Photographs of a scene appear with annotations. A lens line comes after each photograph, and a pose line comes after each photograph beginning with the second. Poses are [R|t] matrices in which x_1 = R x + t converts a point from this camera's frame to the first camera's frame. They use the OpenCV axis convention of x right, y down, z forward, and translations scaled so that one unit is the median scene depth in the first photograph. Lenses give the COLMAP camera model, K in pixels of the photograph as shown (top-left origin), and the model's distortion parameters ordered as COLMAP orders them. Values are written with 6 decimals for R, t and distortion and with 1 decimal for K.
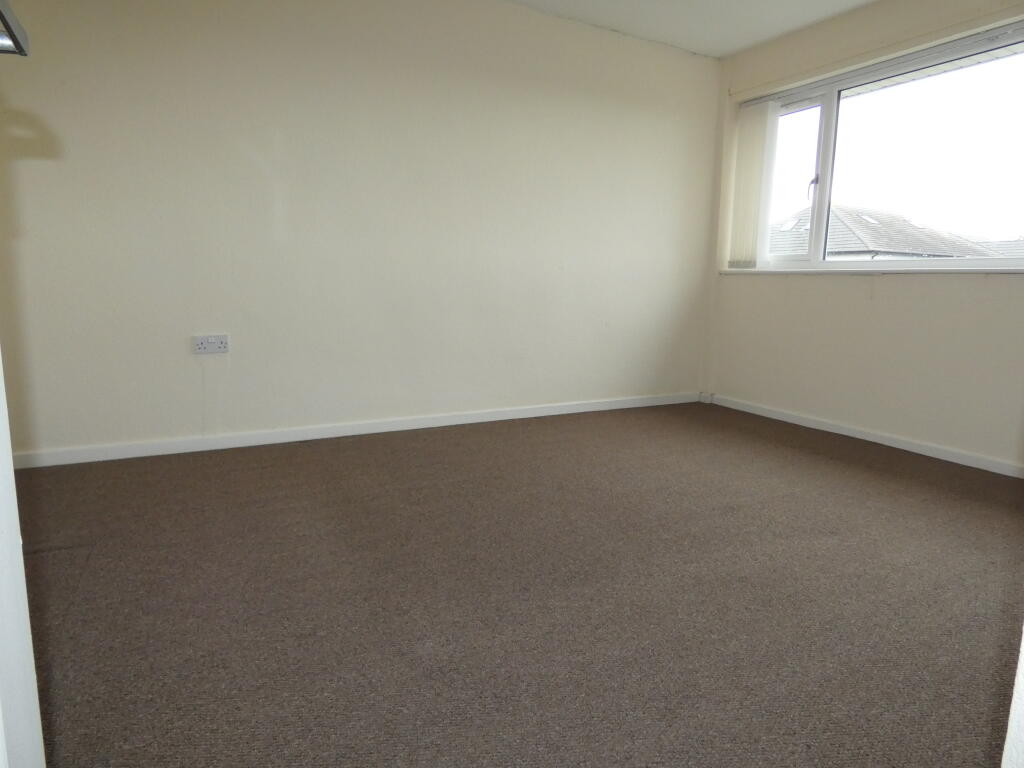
lens RADIAL K [[615.9, 0, 517.0], [0, 615.9, 381.8], [0, 0, 1]] dist [0.001261, -0.015160]
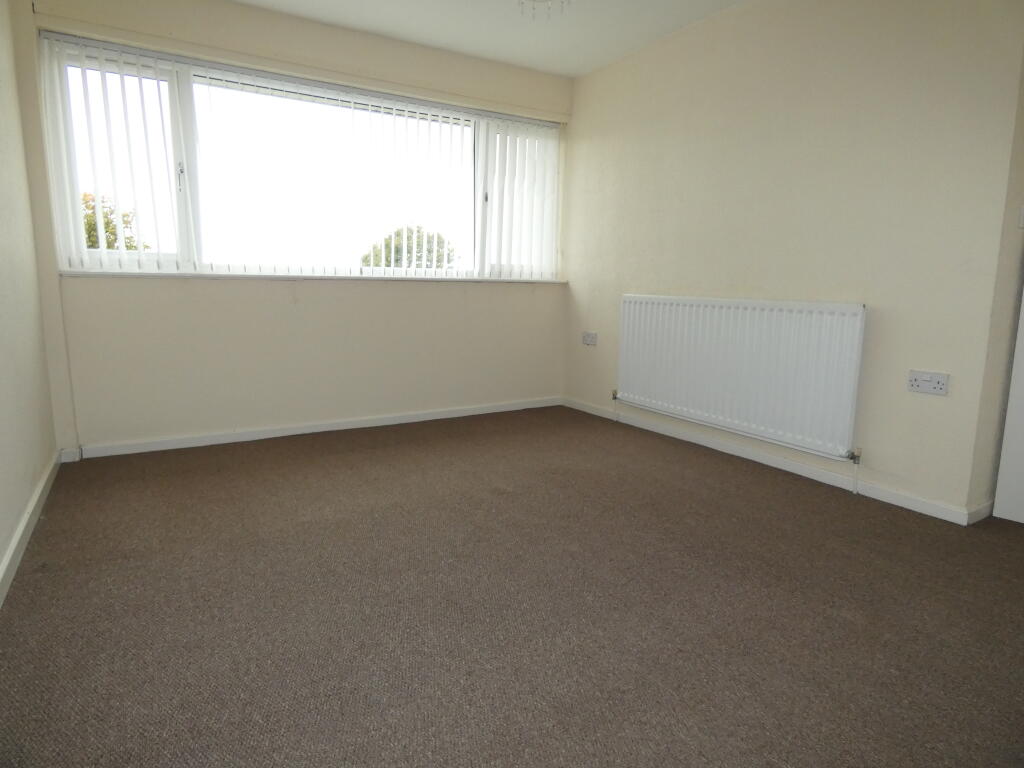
lens RADIAL K [[615.9, 0, 517.0], [0, 615.9, 381.8], [0, 0, 1]] dist [0.001261, -0.015160]
pose [[-0.089127, -0.180618, 0.979507, -0.469702], [0.137720, 0.971739, 0.191718, -0.138102], [-0.986453, 0.151985, -0.061733, 0.636084]]
